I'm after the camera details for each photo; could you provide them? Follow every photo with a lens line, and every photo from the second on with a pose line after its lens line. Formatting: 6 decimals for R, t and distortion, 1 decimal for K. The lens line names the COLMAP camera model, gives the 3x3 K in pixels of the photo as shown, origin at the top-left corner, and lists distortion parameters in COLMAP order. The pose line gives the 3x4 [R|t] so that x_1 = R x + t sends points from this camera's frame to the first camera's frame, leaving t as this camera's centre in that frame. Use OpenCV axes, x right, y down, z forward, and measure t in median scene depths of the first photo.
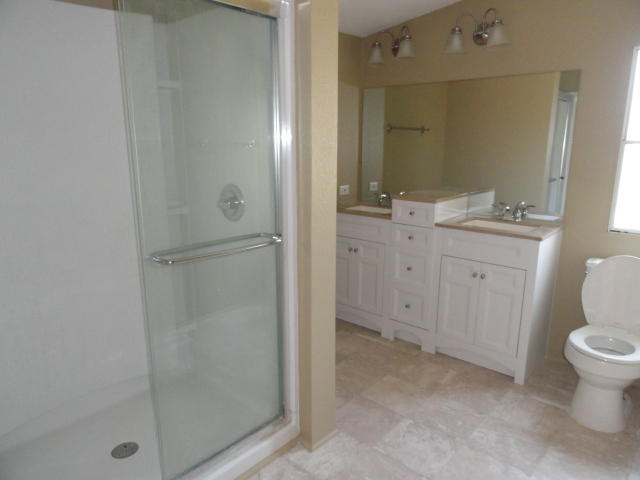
lens RADIAL K [[441.1, 0, 320.0], [0, 441.1, 240.0], [0, 0, 1]] dist [-0.029908, 0.034800]
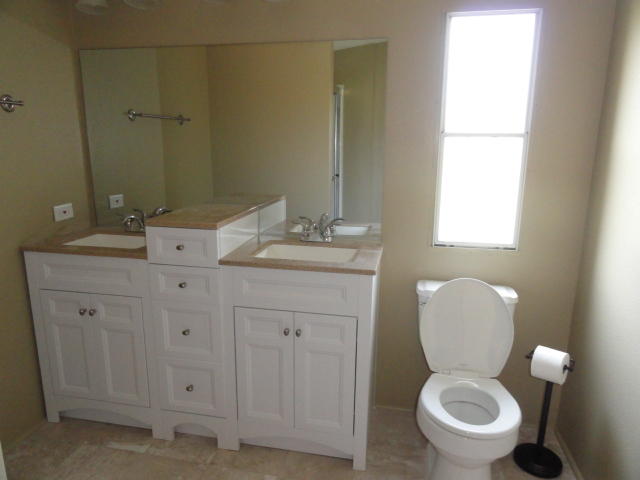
lens RADIAL K [[441.1, 0, 320.0], [0, 441.1, 240.0], [0, 0, 1]] dist [-0.029908, 0.034800]
pose [[0.865293, -0.107029, 0.489708, 0.074084], [0.104610, 0.993985, 0.032401, -0.068594], [-0.490230, 0.023192, 0.871284, 0.348594]]
